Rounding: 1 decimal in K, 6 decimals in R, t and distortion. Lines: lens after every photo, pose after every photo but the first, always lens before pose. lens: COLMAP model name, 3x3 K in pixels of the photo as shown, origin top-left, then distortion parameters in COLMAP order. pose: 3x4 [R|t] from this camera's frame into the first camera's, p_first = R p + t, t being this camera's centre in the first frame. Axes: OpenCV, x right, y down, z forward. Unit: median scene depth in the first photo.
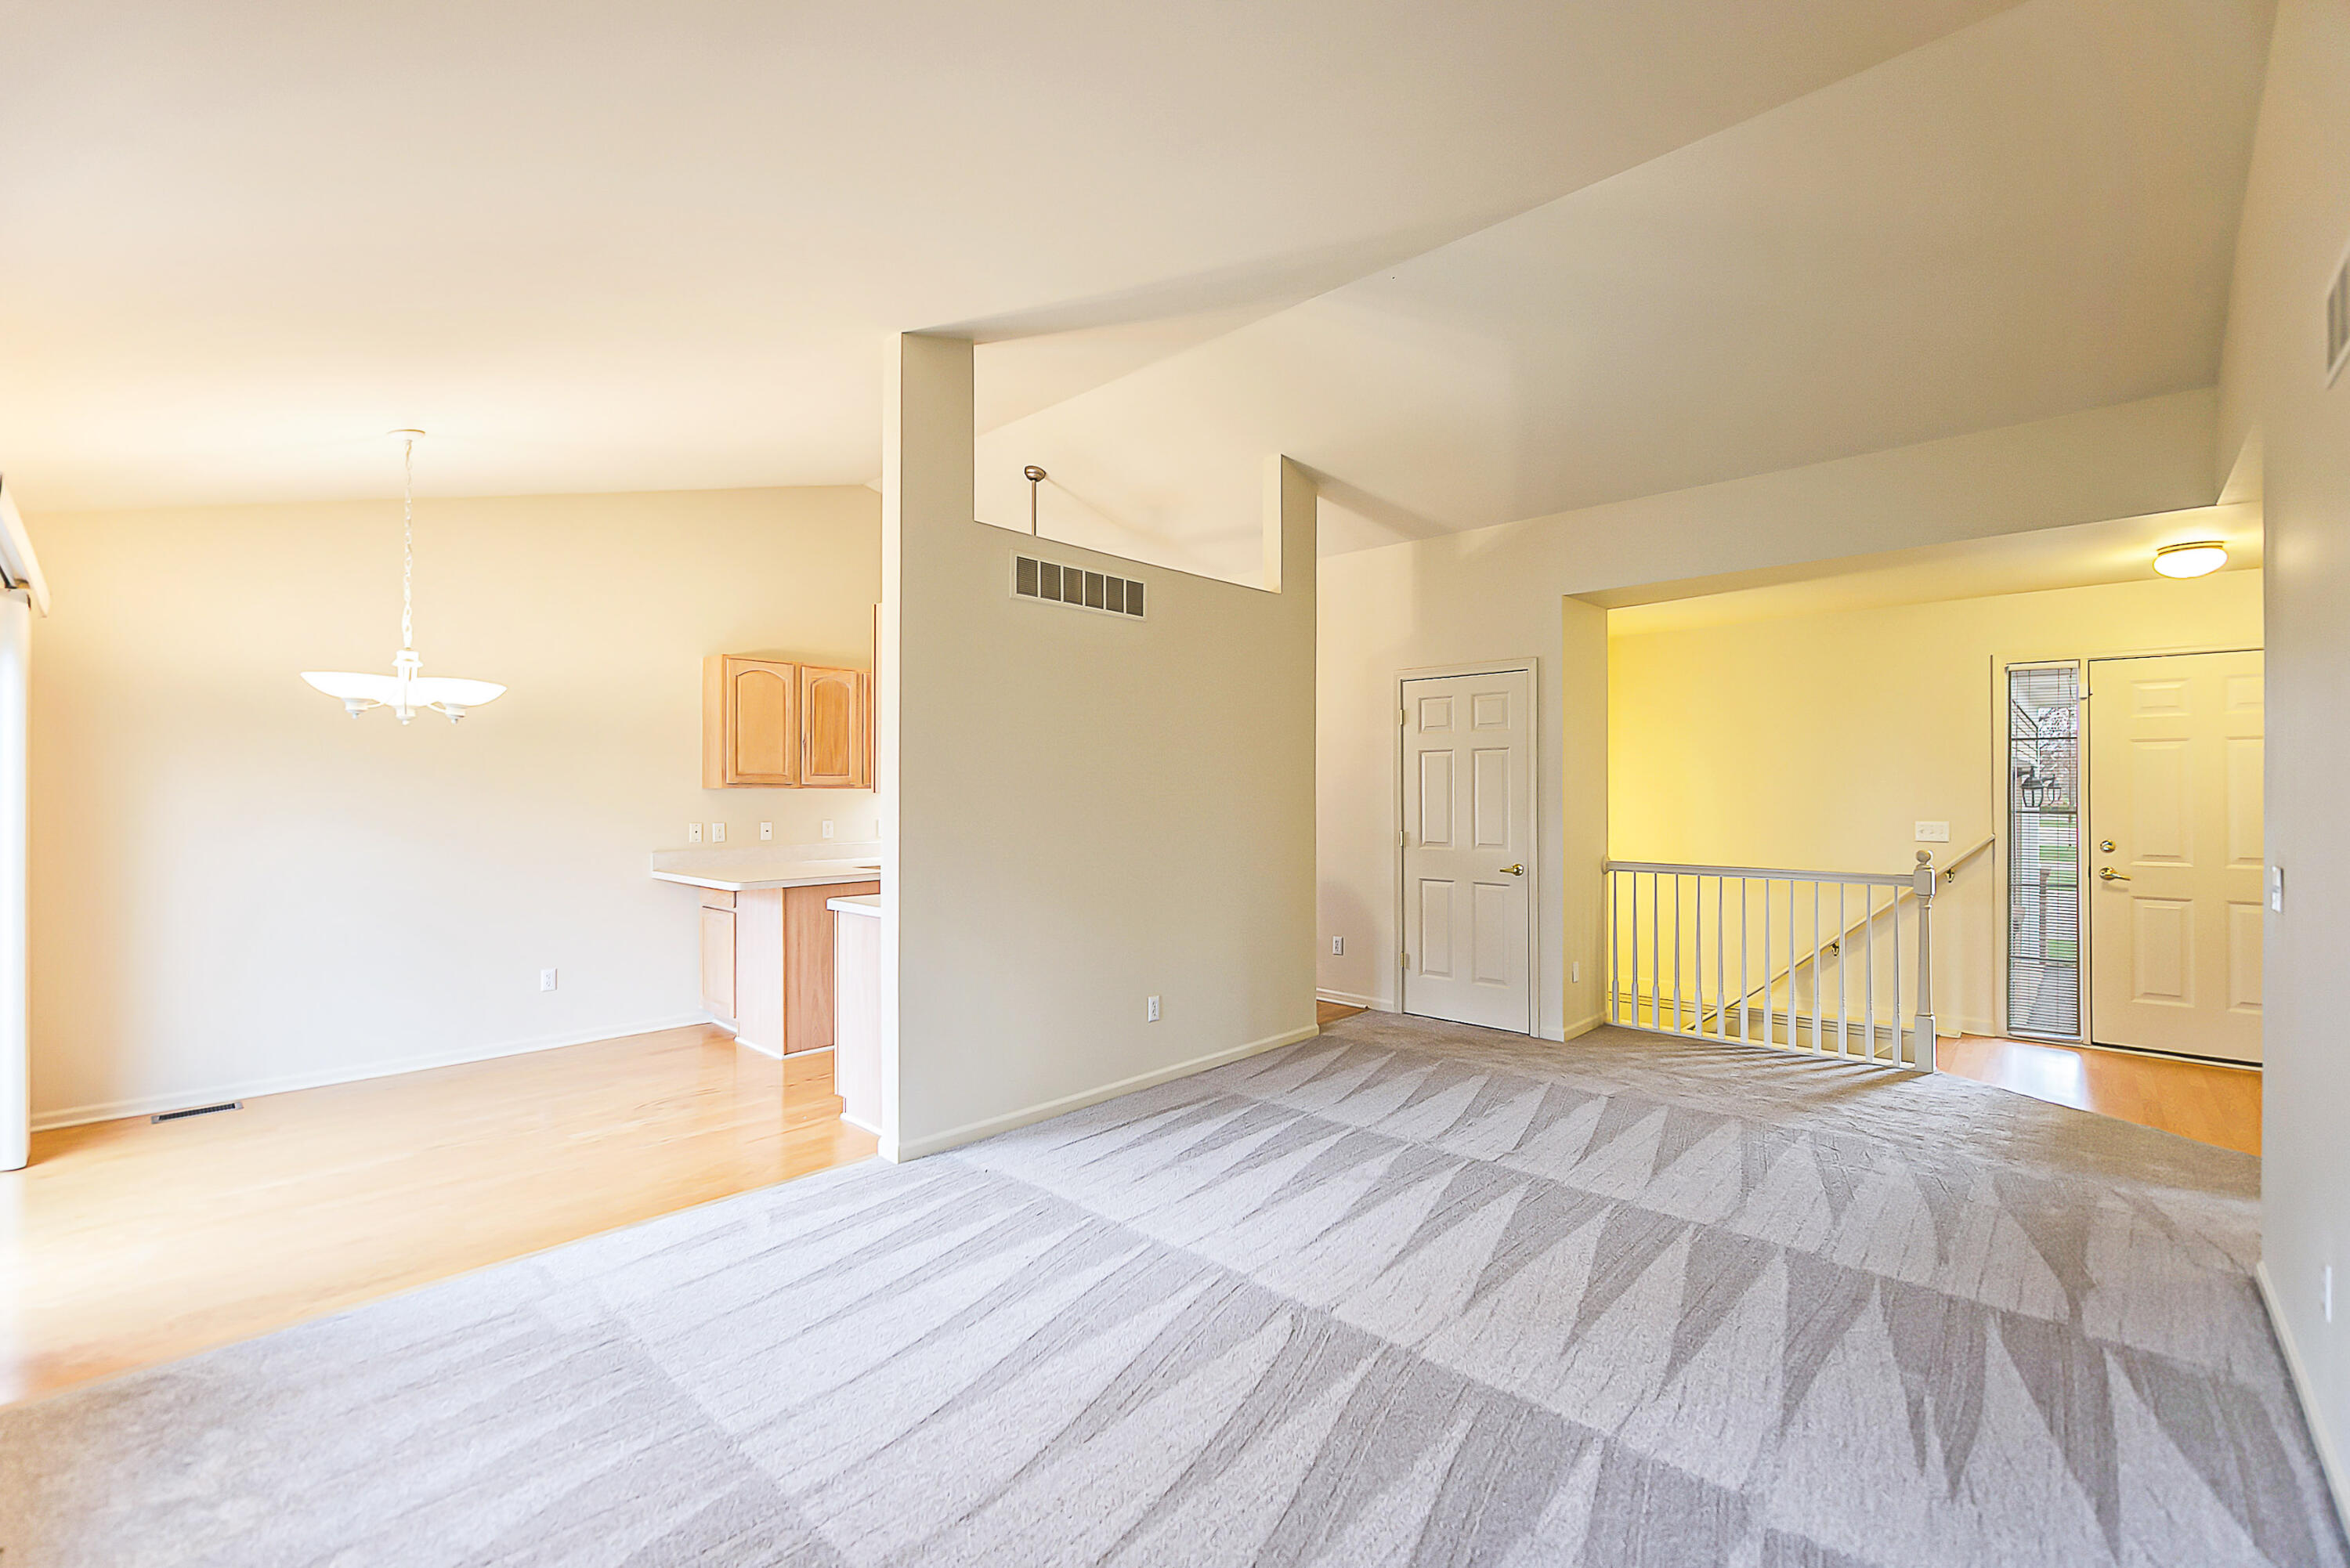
lens RADIAL K [[1000.6, 0, 1164.0], [0, 1000.6, 774.6], [0, 0, 1]] dist [-0.009431, -0.001474]
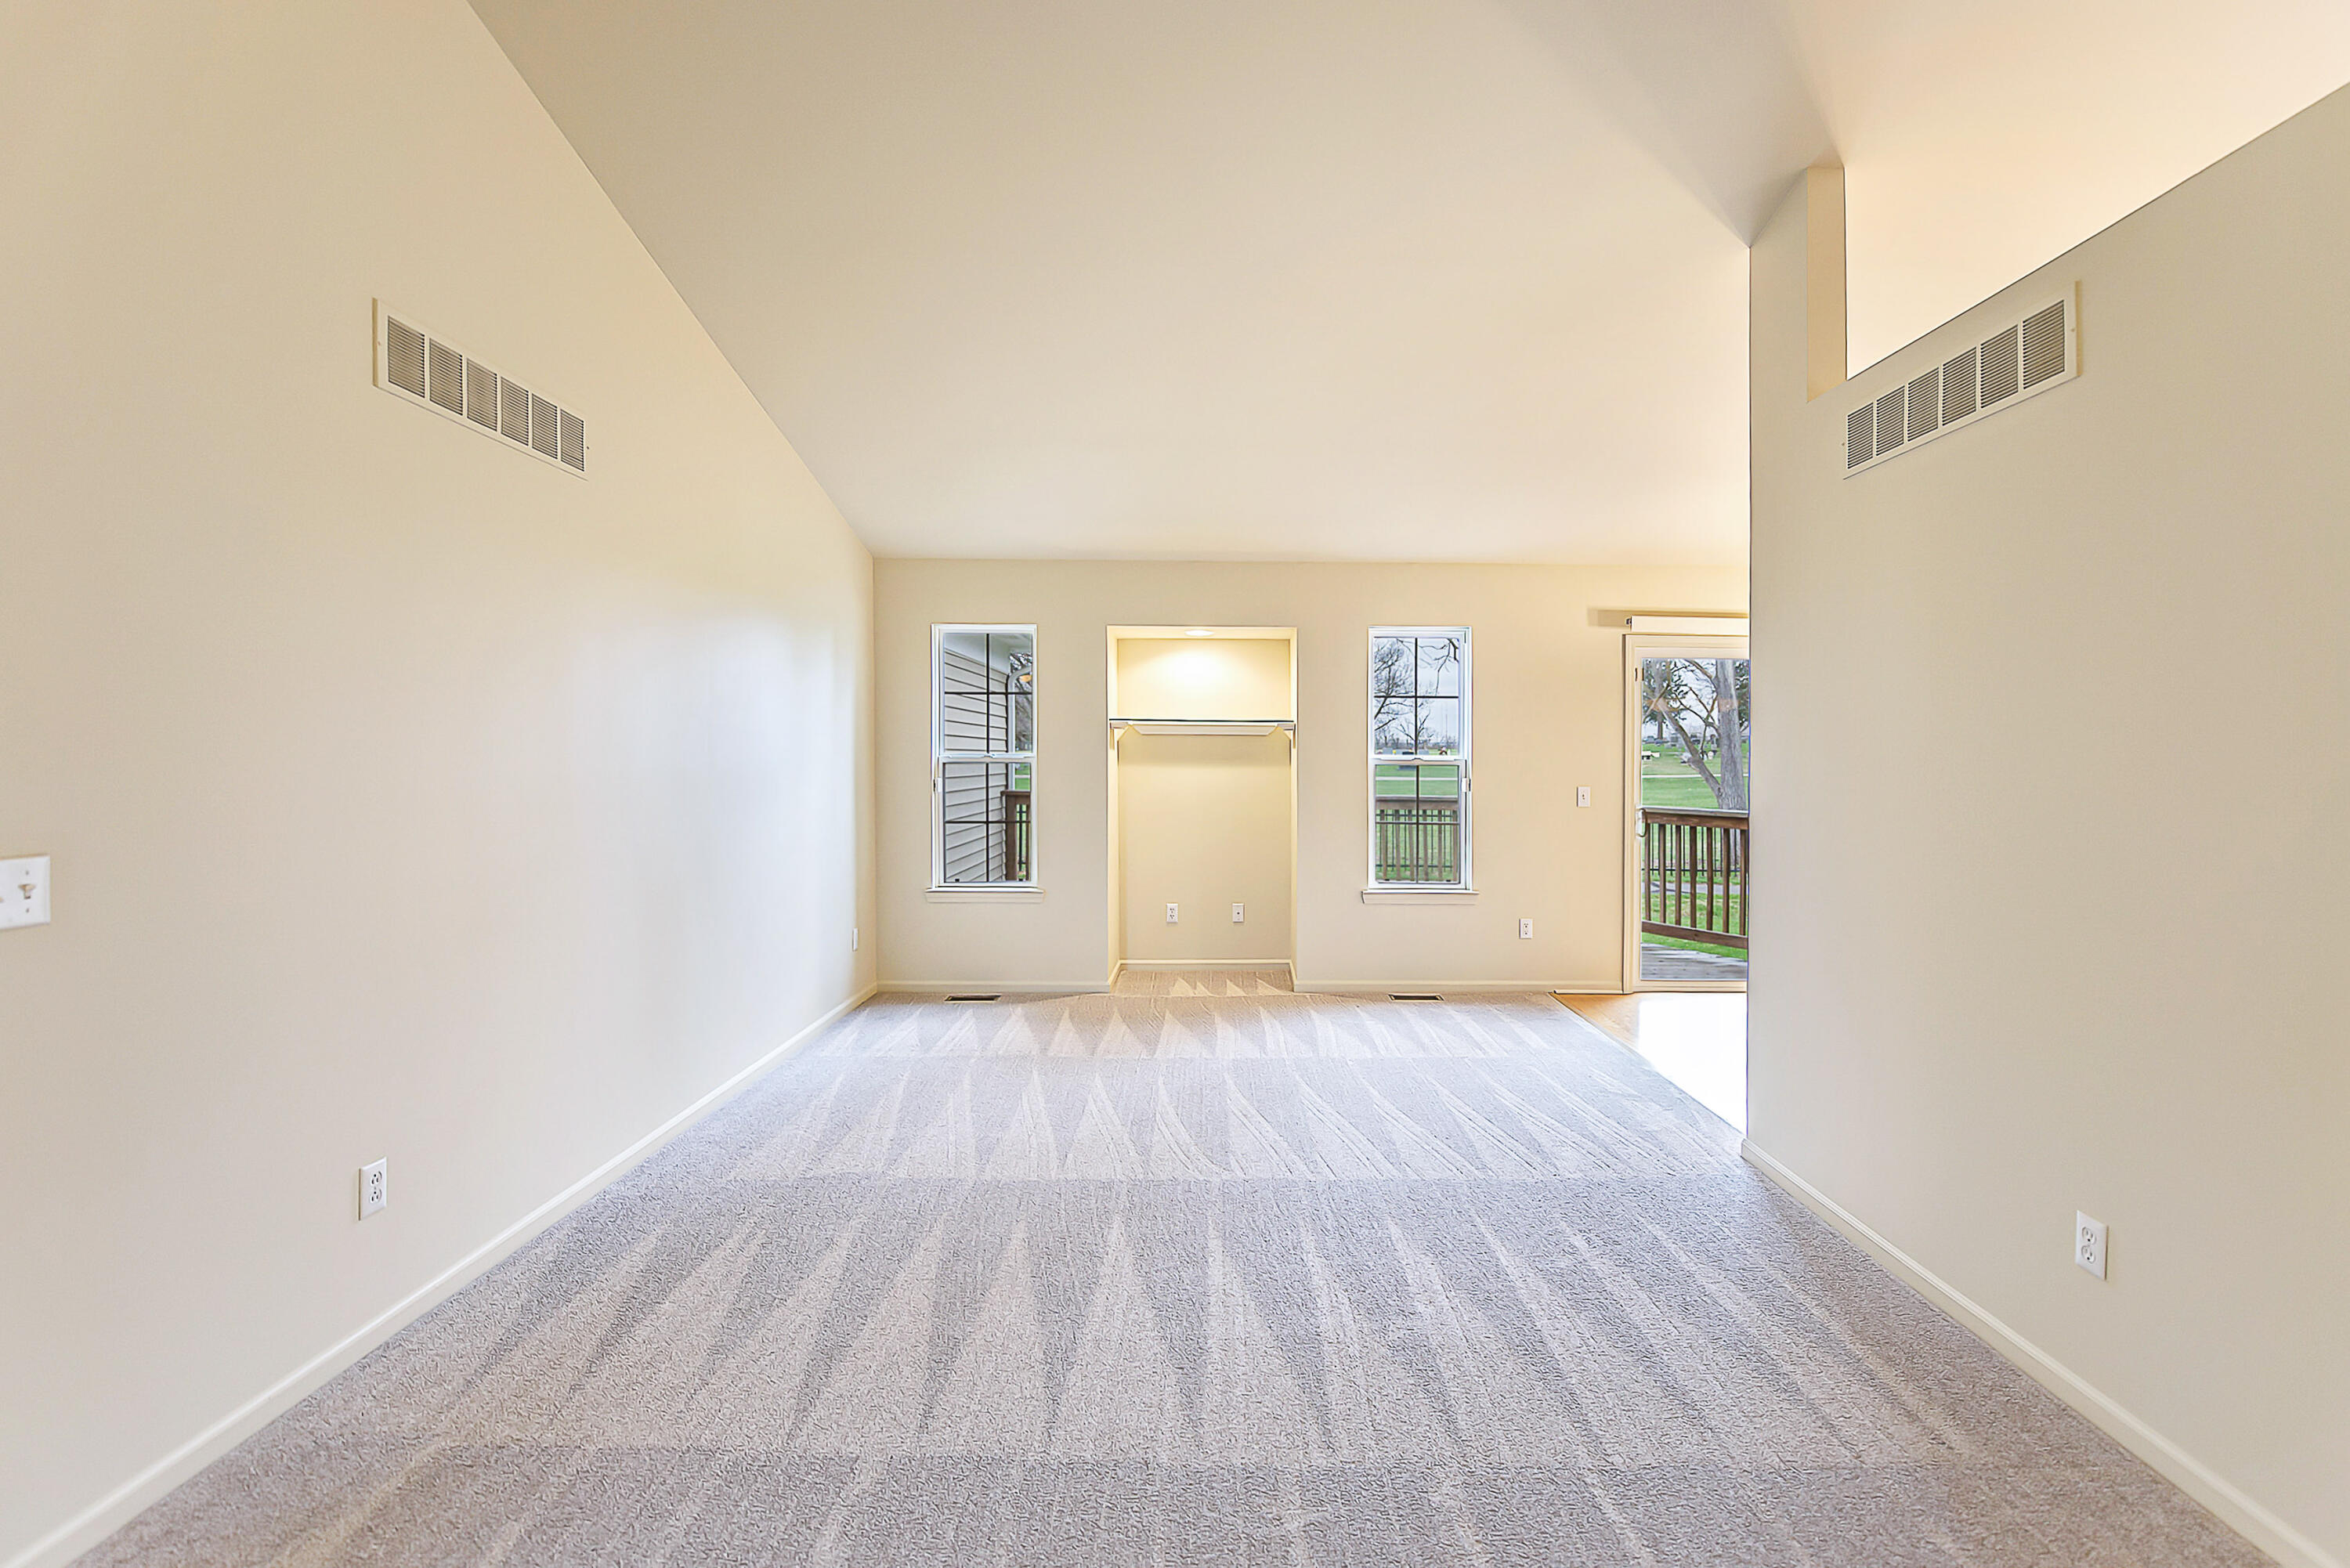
lens RADIAL K [[1000.6, 0, 1222.2], [0, 1000.6, 774.9], [0, 0, 1]] dist [-0.009431, -0.001474]
pose [[-0.726676, 0.005352, -0.686959, 0.516384], [0.004761, 0.999985, 0.002755, 0.019715], [0.686964, -0.001269, -0.726691, 0.975253]]
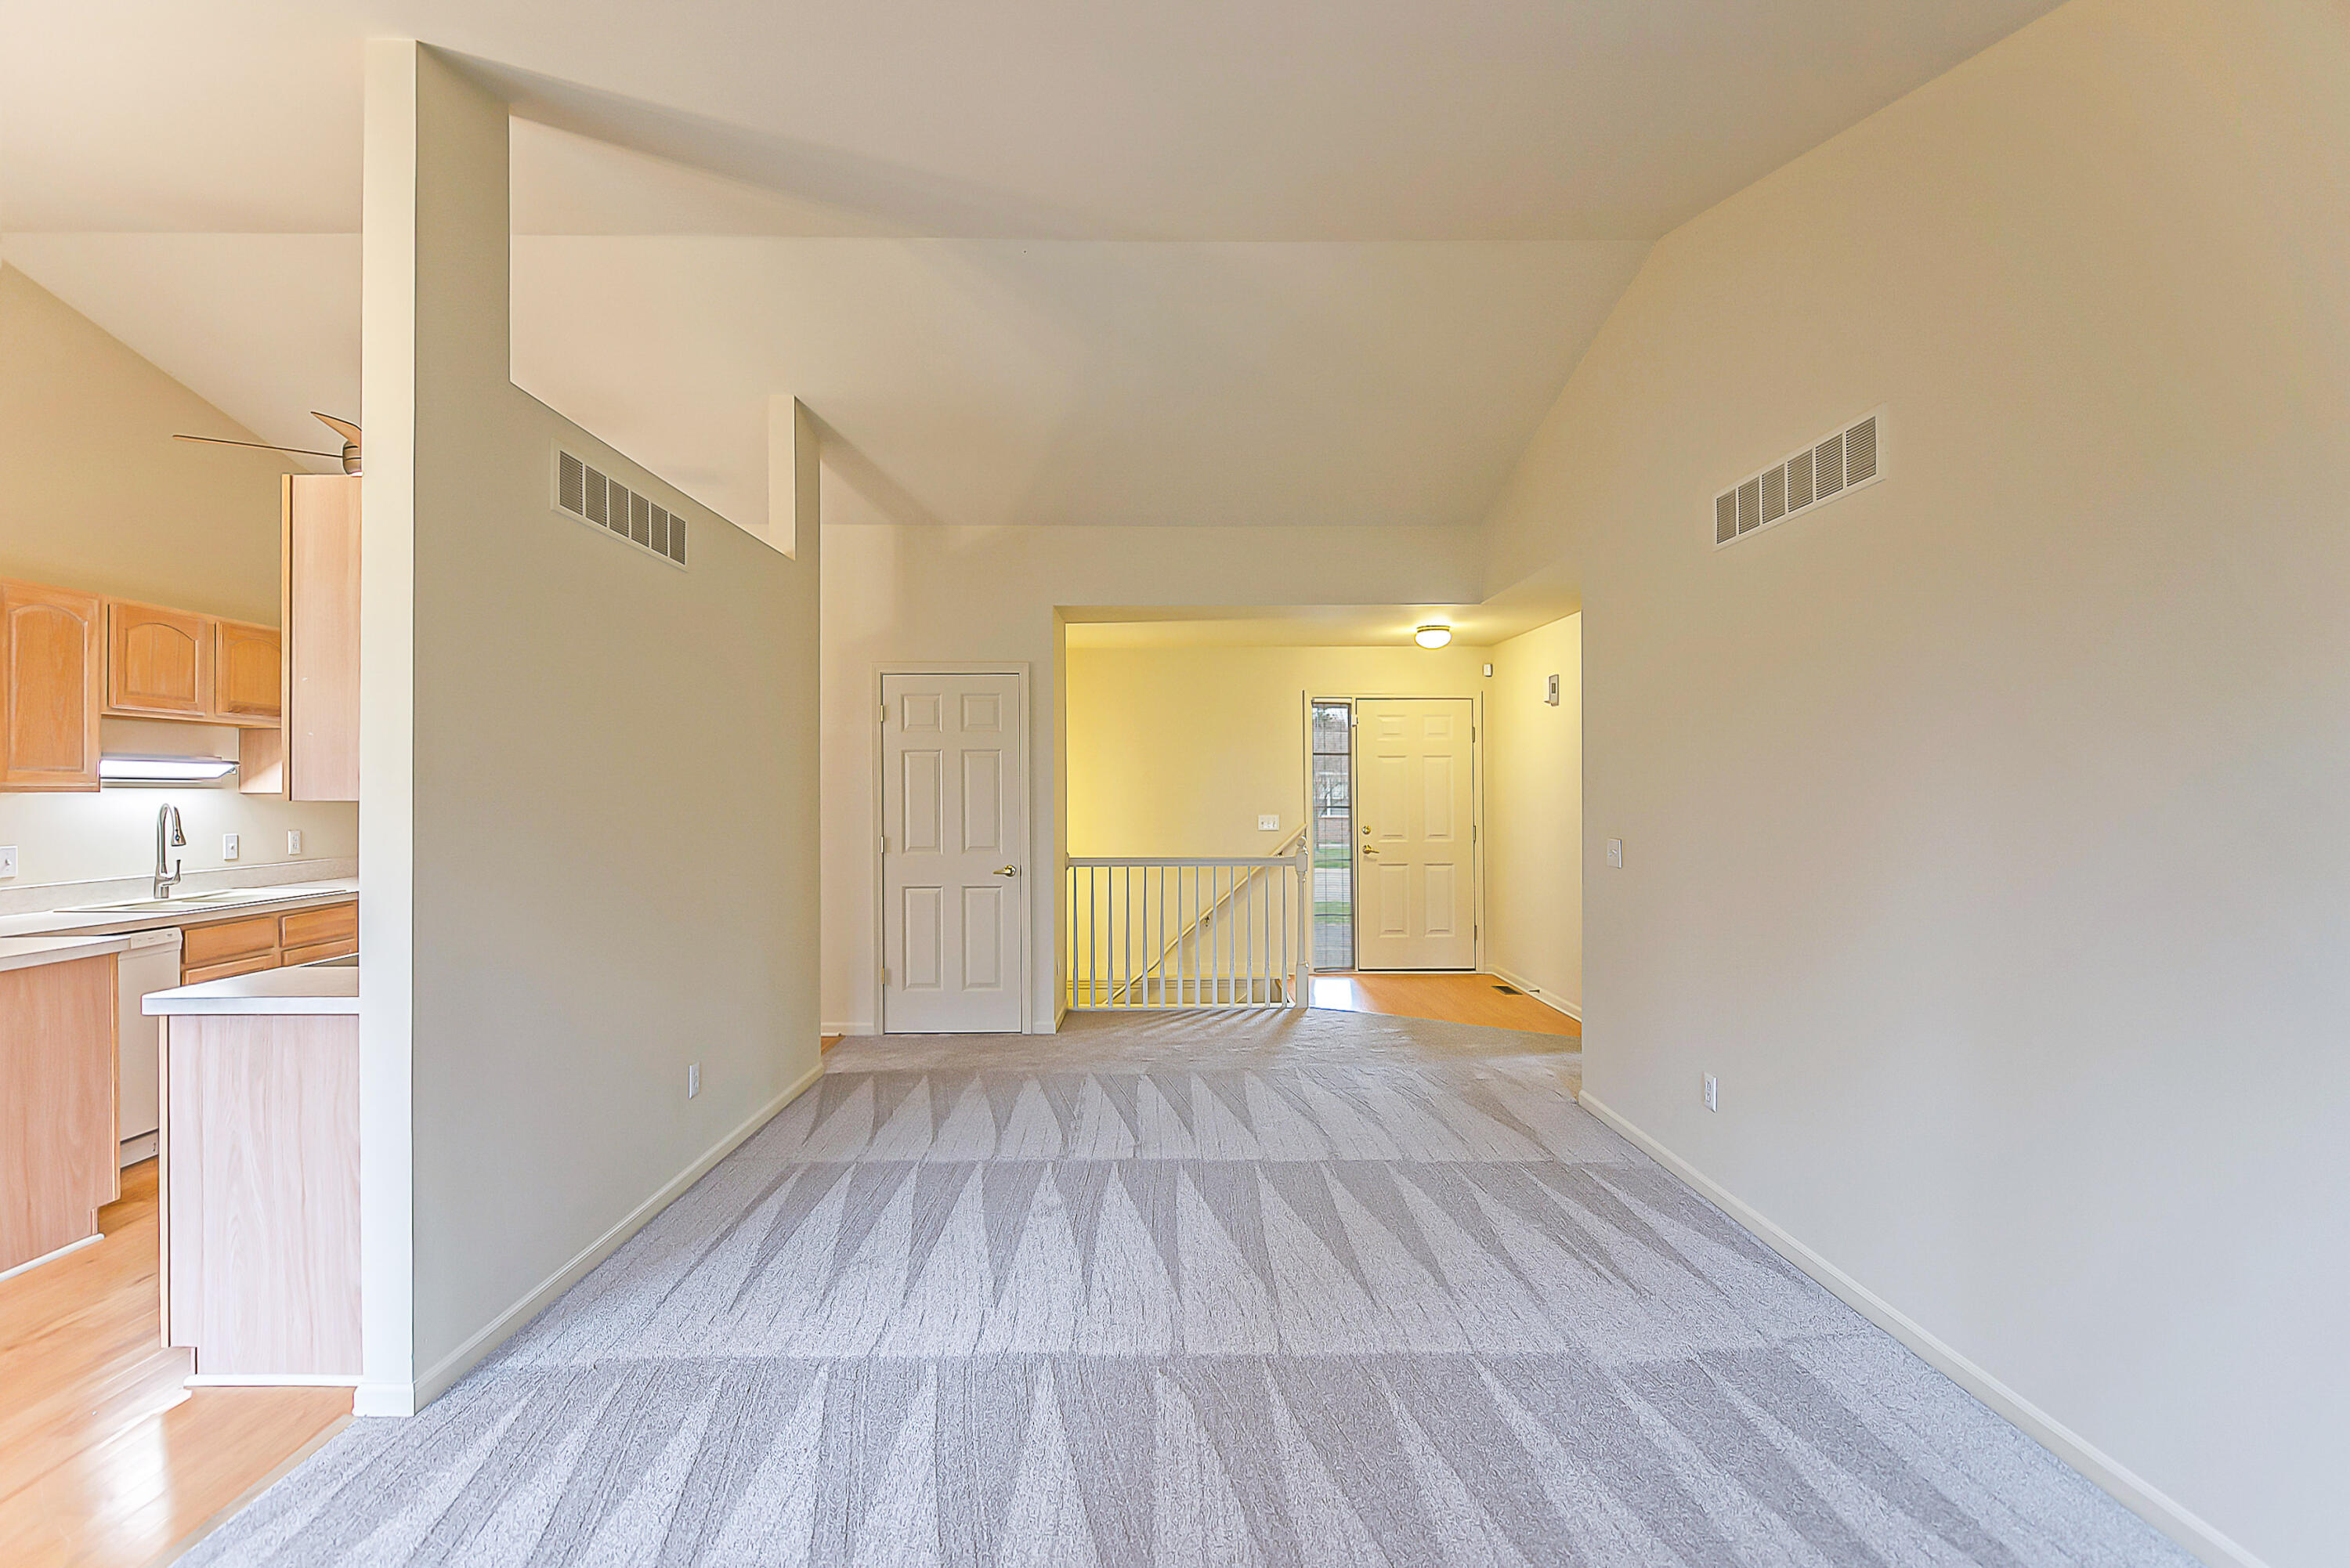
lens RADIAL K [[1000.6, 0, 1180.8], [0, 1000.6, 778.6], [0, 0, 1]] dist [-0.009431, -0.001474]
pose [[0.707063, 0.005899, 0.707126, -0.262173], [-0.009656, 0.999953, 0.001314, -0.001069], [-0.707085, -0.007757, 0.707086, 0.179553]]
